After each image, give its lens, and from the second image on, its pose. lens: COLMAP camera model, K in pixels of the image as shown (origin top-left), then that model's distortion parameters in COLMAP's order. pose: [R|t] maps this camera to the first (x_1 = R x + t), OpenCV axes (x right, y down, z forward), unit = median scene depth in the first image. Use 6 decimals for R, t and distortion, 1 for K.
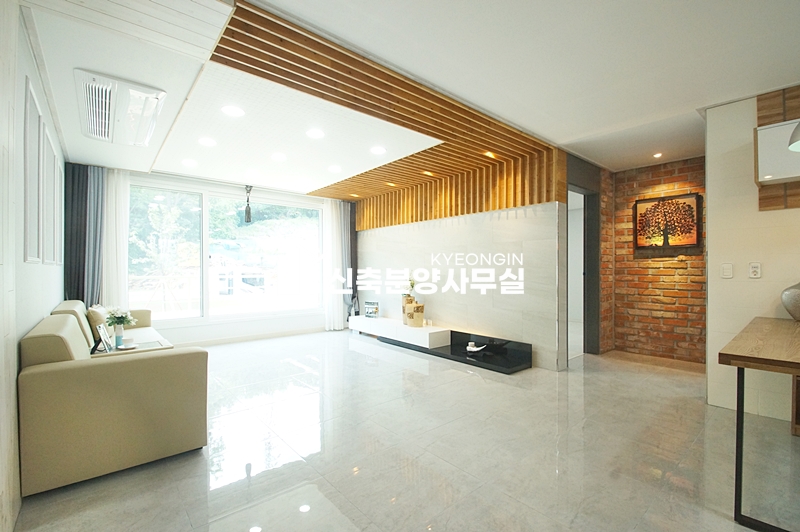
lens RADIAL K [[352.5, 0, 399.3], [0, 352.5, 271.5], [0, 0, 1]] dist [-0.007676, -0.003810]
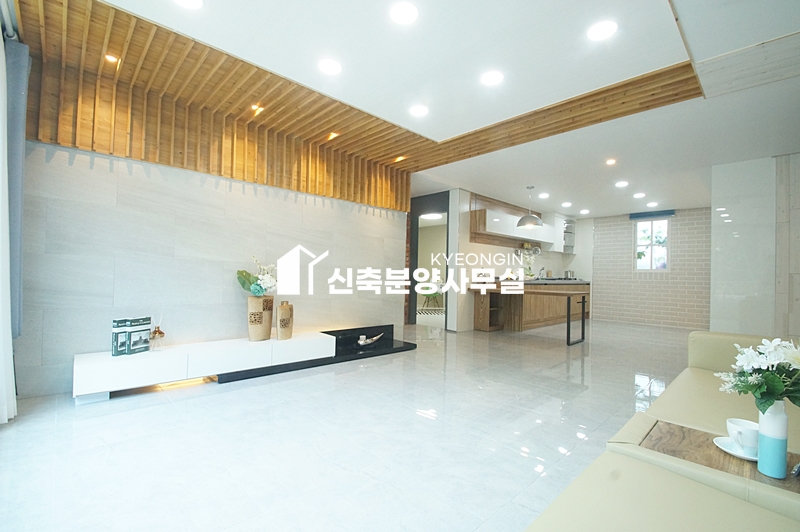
lens RADIAL K [[351.8, 0, 398.9], [0, 351.8, 271.1], [0, 0, 1]] dist [-0.003683, -0.005293]
pose [[-0.050562, 0.008174, 0.998687, -0.788903], [-0.020564, 0.999746, -0.009224, 0.031087], [-0.998509, -0.021004, -0.050381, 0.978294]]
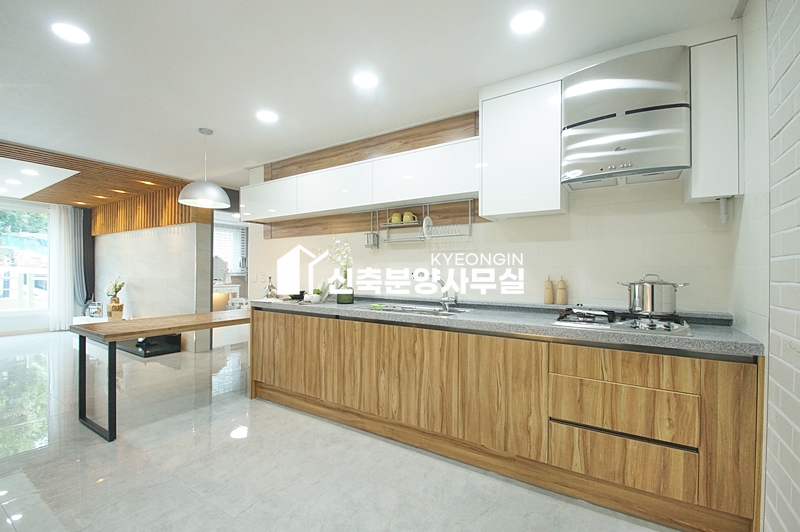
lens RADIAL K [[352.5, 0, 402.7], [0, 352.5, 271.9], [0, 0, 1]] dist [-0.007676, -0.003810]
pose [[0.956879, 0.007810, 0.290383, 0.721710], [-0.007213, 0.999969, -0.003127, -0.016511], [-0.290398, 0.000898, 0.956905, -0.422707]]
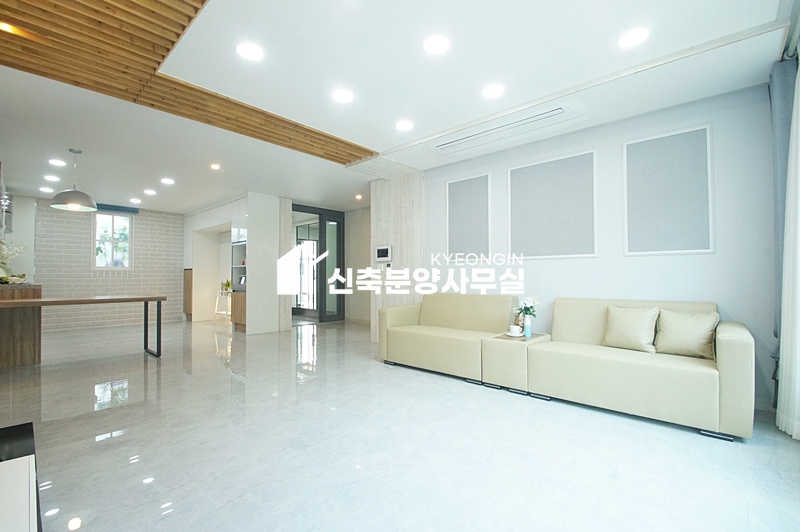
lens RADIAL K [[351.8, 0, 399.1], [0, 351.8, 272.6], [0, 0, 1]] dist [-0.003683, -0.005293]
pose [[-0.991726, -0.000389, -0.128375, -0.209408], [0.000690, 0.999965, -0.008360, 0.020901], [0.128373, -0.008379, -0.991691, 1.450008]]
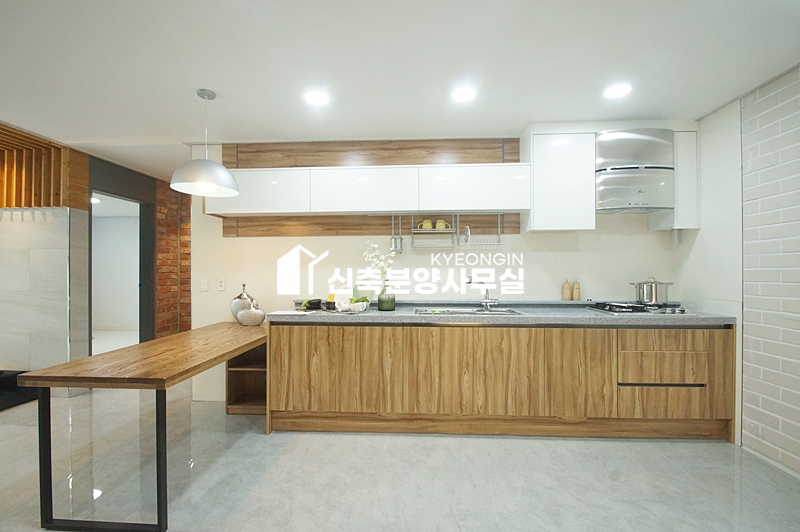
lens RADIAL K [[352.5, 0, 397.7], [0, 352.5, 272.5], [0, 0, 1]] dist [-0.007676, -0.003810]
pose [[0.687238, -0.000555, 0.726432, 0.338019], [0.002615, 0.999995, -0.001710, -0.026459], [-0.726428, 0.003075, 0.687236, -0.196669]]
